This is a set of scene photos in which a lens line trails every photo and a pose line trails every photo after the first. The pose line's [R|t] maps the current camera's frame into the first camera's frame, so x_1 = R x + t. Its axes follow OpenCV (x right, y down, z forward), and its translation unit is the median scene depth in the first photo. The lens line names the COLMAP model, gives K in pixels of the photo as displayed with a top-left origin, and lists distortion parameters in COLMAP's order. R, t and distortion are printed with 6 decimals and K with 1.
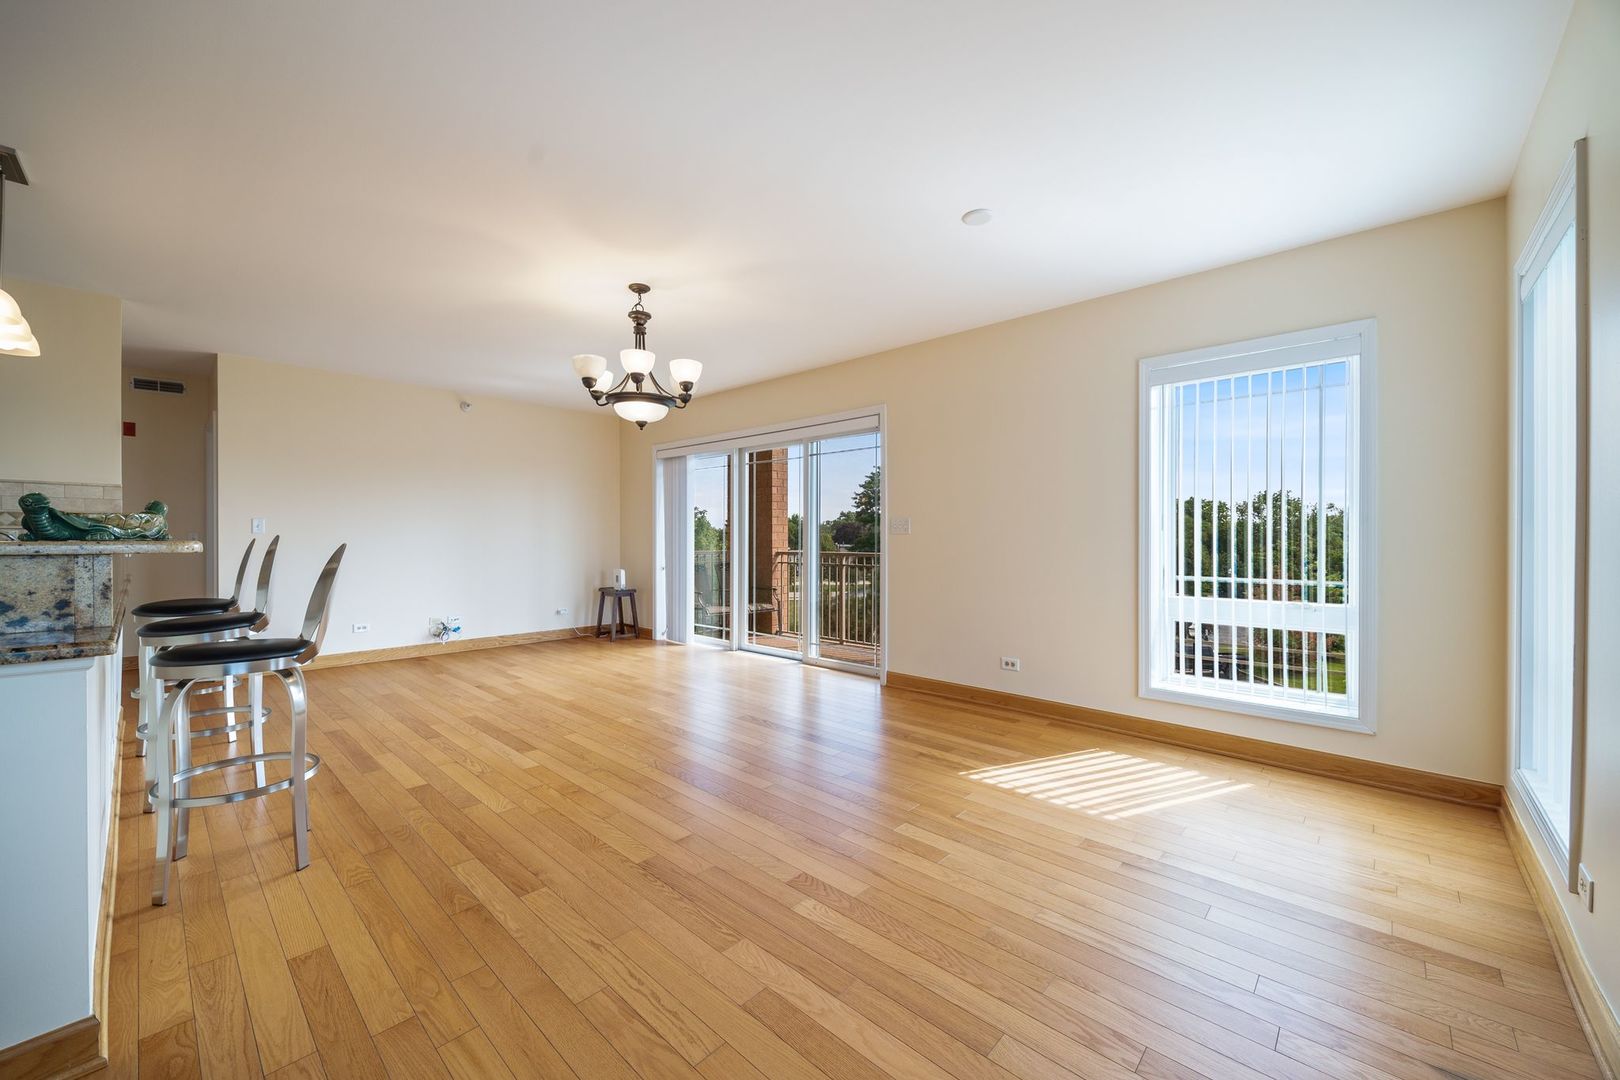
lens RADIAL K [[622.8, 0, 806.2], [0, 622.8, 538.6], [0, 0, 1]] dist [-0.000538, -0.000067]
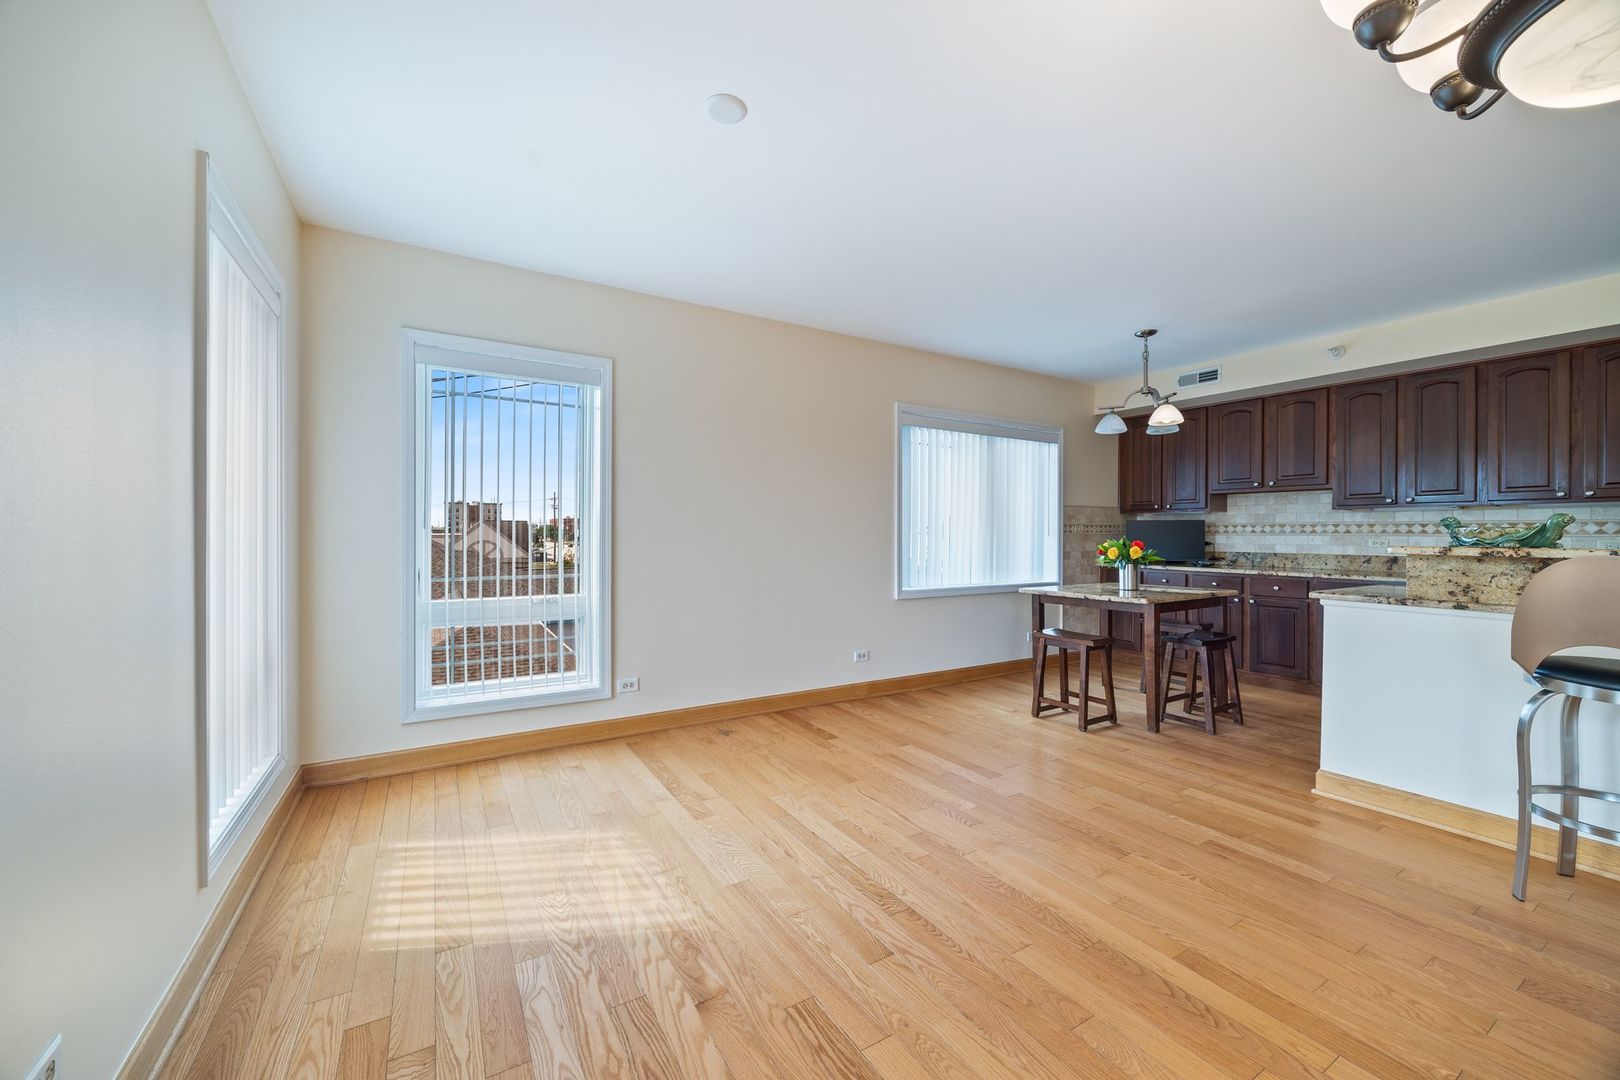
lens RADIAL K [[616.7, 0, 804.6], [0, 616.7, 529.6], [0, 0, 1]] dist [-0.002461, -0.000270]
pose [[-0.960914, -0.003966, 0.276820, -0.018352], [-0.006259, 0.999953, -0.007398, -0.008508], [-0.276778, -0.008842, -0.960893, 1.483027]]
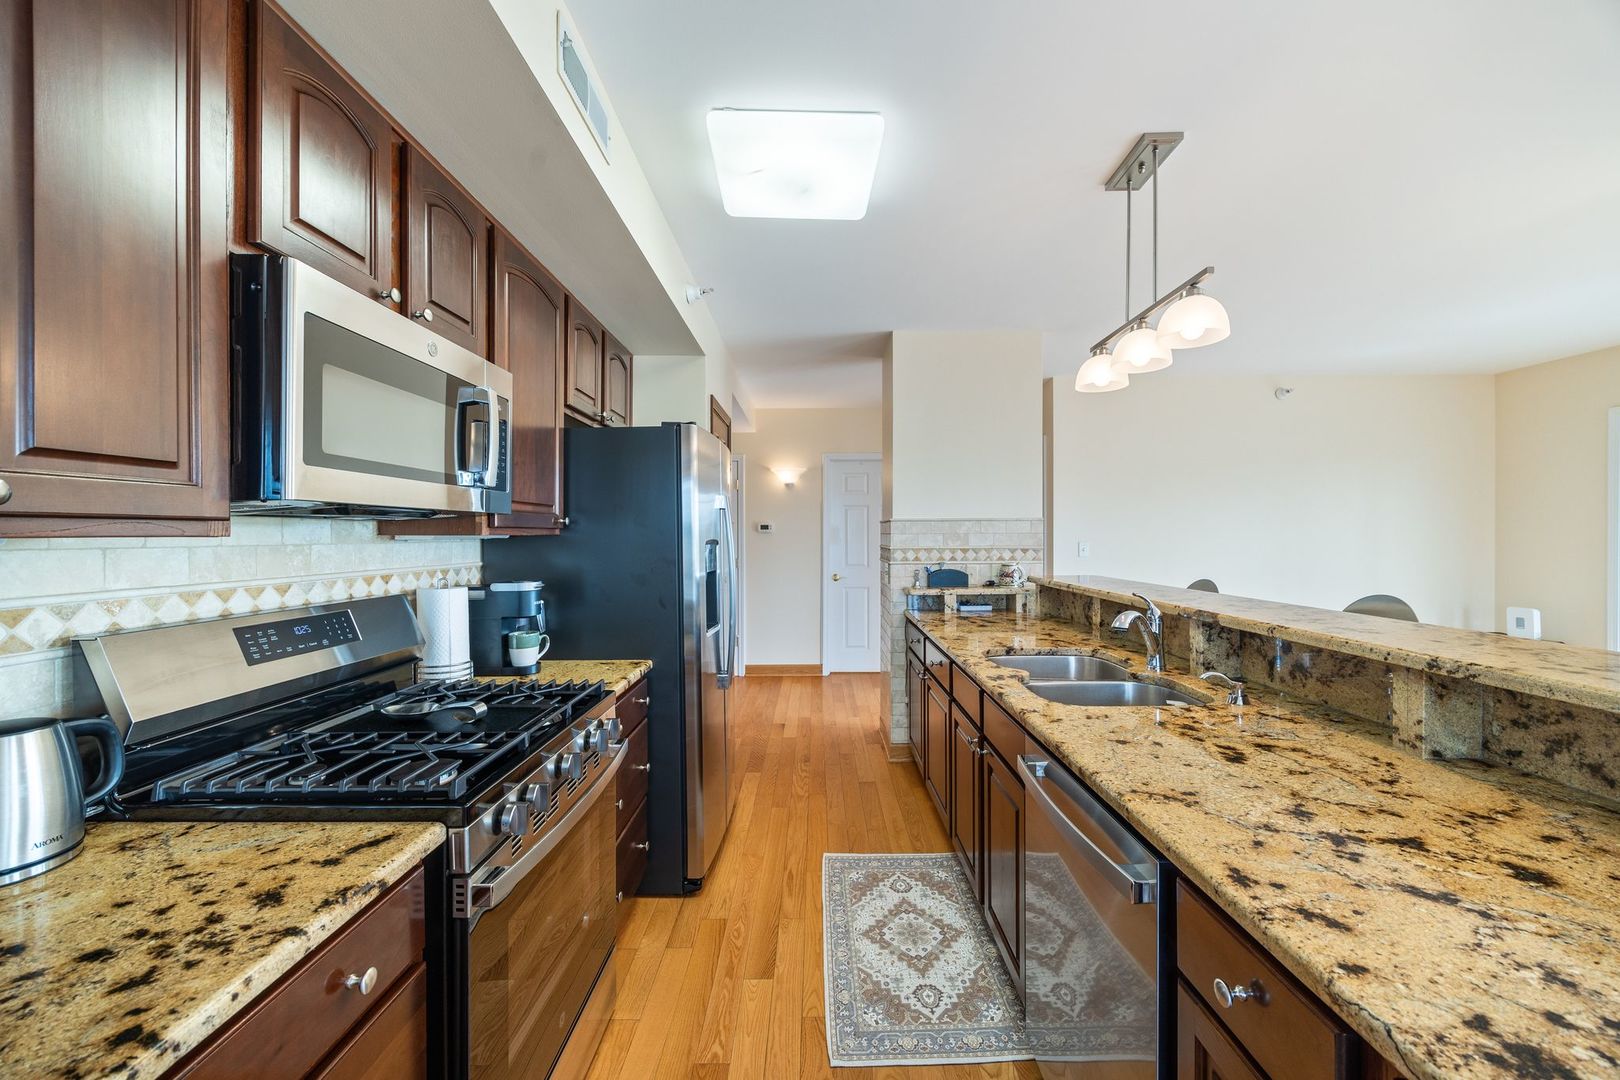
lens RADIAL K [[626.5, 0, 824.1], [0, 626.5, 540.4], [0, 0, 1]] dist [0.000648, -0.000296]
pose [[0.689171, 0.001819, -0.724597, -0.731563], [0.007559, 0.999924, 0.009699, -0.075111], [0.724560, -0.012161, 0.689105, 0.057999]]
